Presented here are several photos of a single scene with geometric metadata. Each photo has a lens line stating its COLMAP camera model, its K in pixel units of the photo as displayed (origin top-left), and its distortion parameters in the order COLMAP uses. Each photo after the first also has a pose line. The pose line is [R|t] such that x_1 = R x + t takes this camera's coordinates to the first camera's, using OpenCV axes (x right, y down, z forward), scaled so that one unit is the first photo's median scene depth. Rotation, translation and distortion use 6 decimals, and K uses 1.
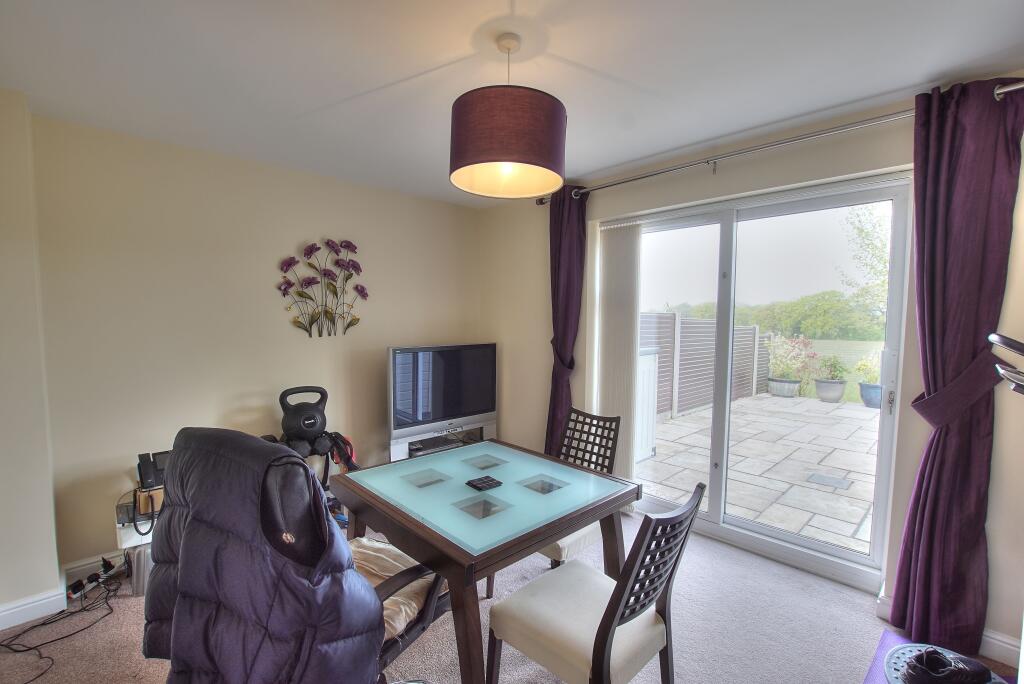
lens RADIAL K [[453.7, 0, 510.2], [0, 453.7, 349.9], [0, 0, 1]] dist [-0.002773, -0.000219]
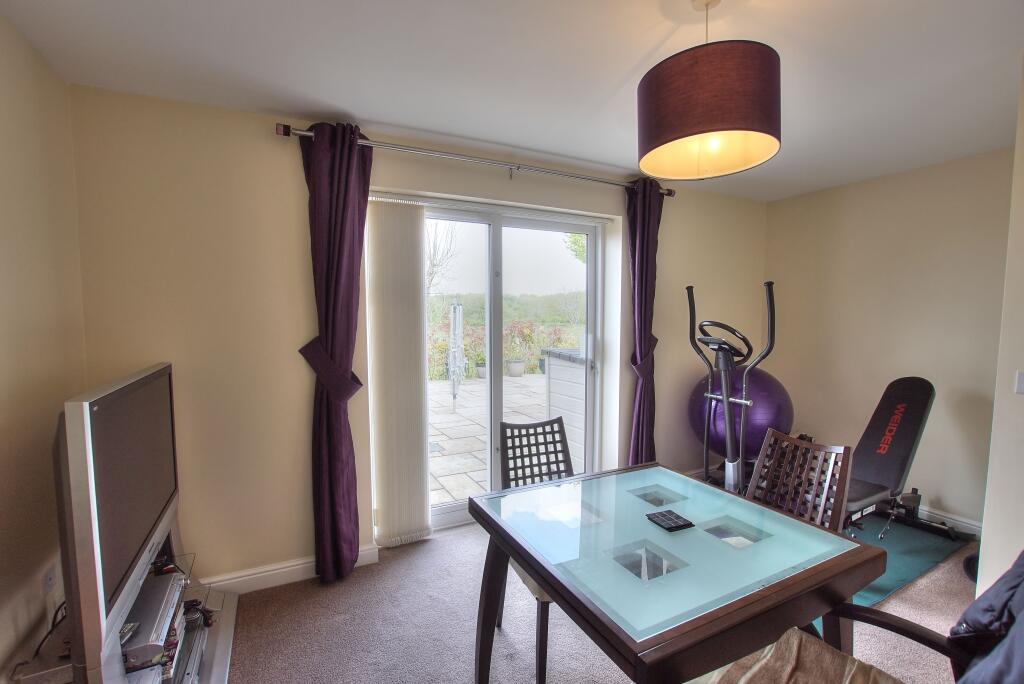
lens RADIAL K [[453.7, 0, 510.2], [0, 453.7, 349.9], [0, 0, 1]] dist [-0.002773, -0.000219]
pose [[0.300031, -0.088230, 0.949840, -0.590213], [0.069303, 0.995098, 0.070543, -0.059859], [-0.951409, 0.044662, 0.304675, 0.669958]]
